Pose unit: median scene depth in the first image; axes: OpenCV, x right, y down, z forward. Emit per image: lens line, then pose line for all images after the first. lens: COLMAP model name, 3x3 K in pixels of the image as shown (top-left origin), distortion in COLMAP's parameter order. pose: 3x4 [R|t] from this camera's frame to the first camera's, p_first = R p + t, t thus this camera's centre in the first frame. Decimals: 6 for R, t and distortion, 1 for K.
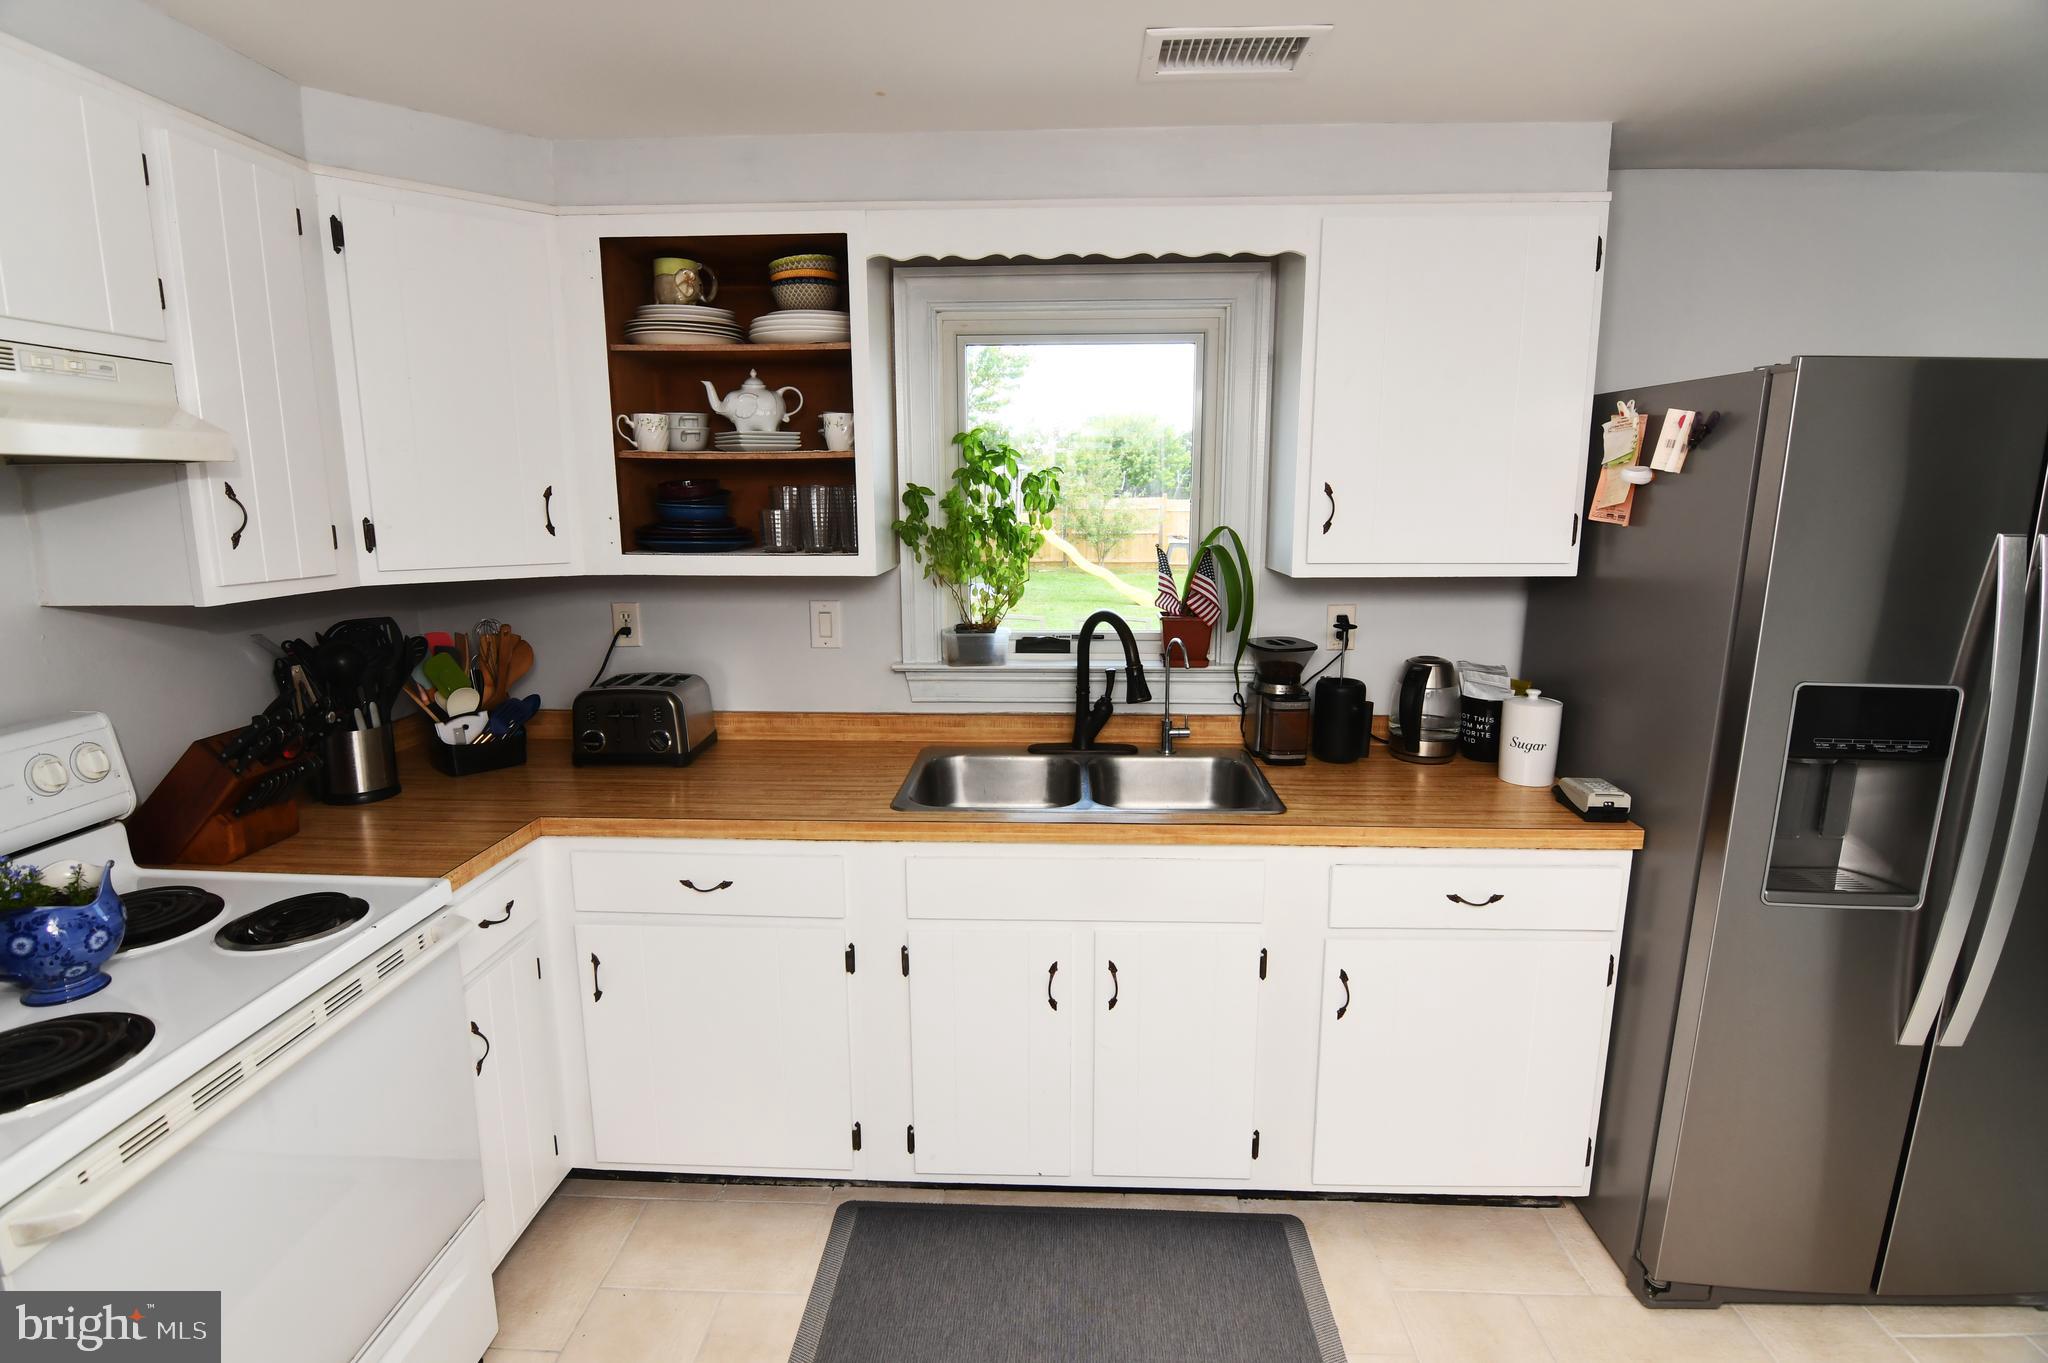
lens RADIAL K [[1001.4, 0, 1024.0], [0, 1001.4, 681.5], [0, 0, 1]] dist [0.000418, 0.000348]
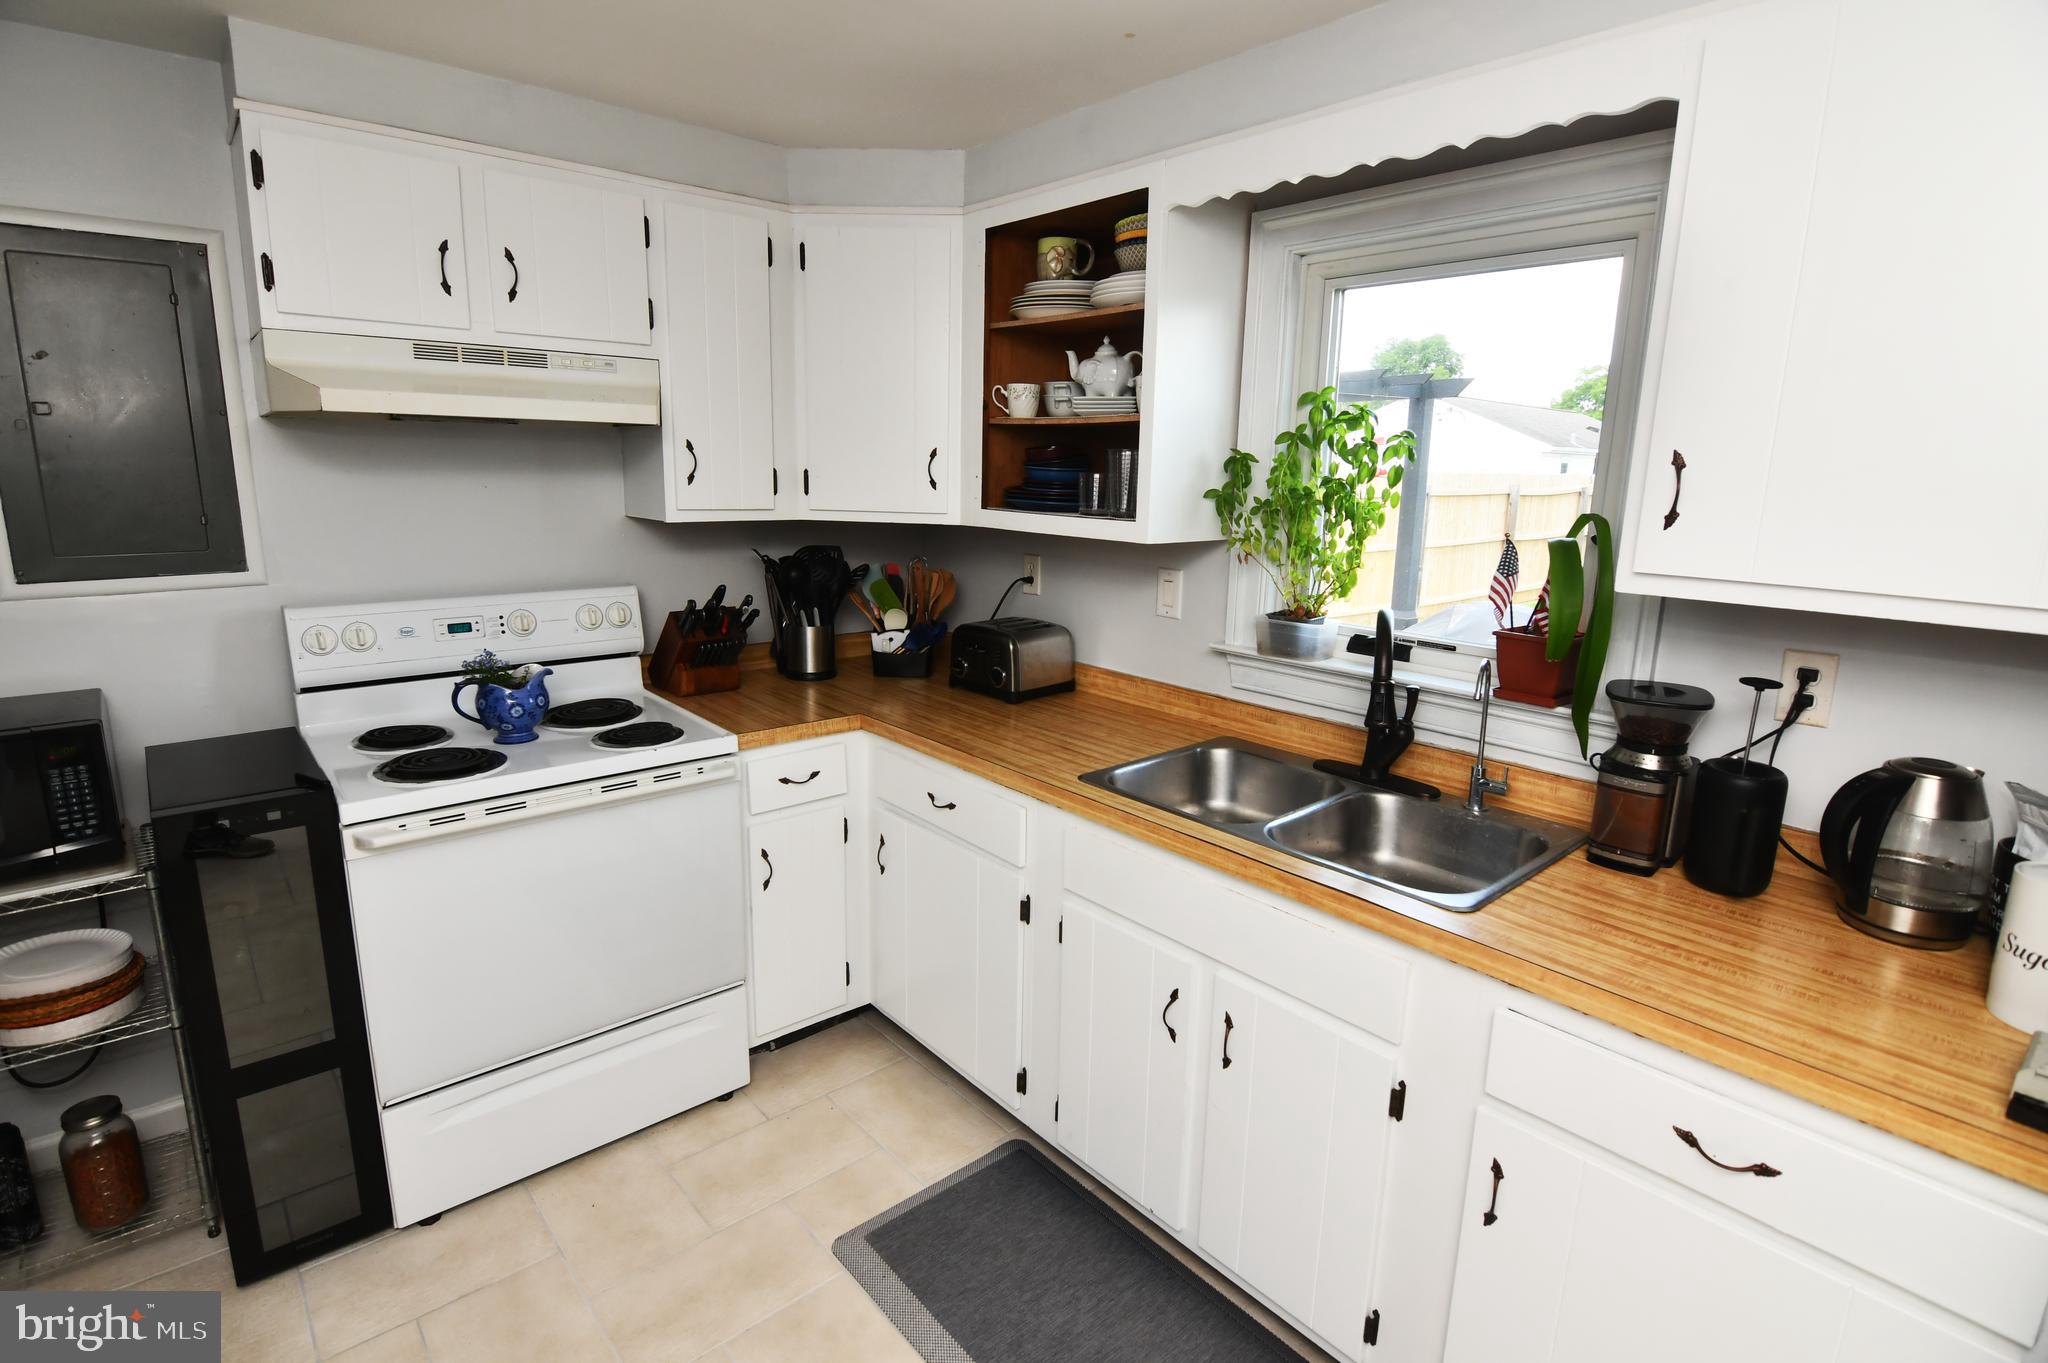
lens RADIAL K [[986.7, 0, 1024.0], [0, 986.7, 681.5], [0, 0, 1]] dist [0.000597, -0.000013]
pose [[0.694030, 0.172447, -0.698988, 0.449282], [-0.158246, 0.983686, 0.085561, -0.036525], [0.702339, 0.051230, 0.709997, 0.242826]]
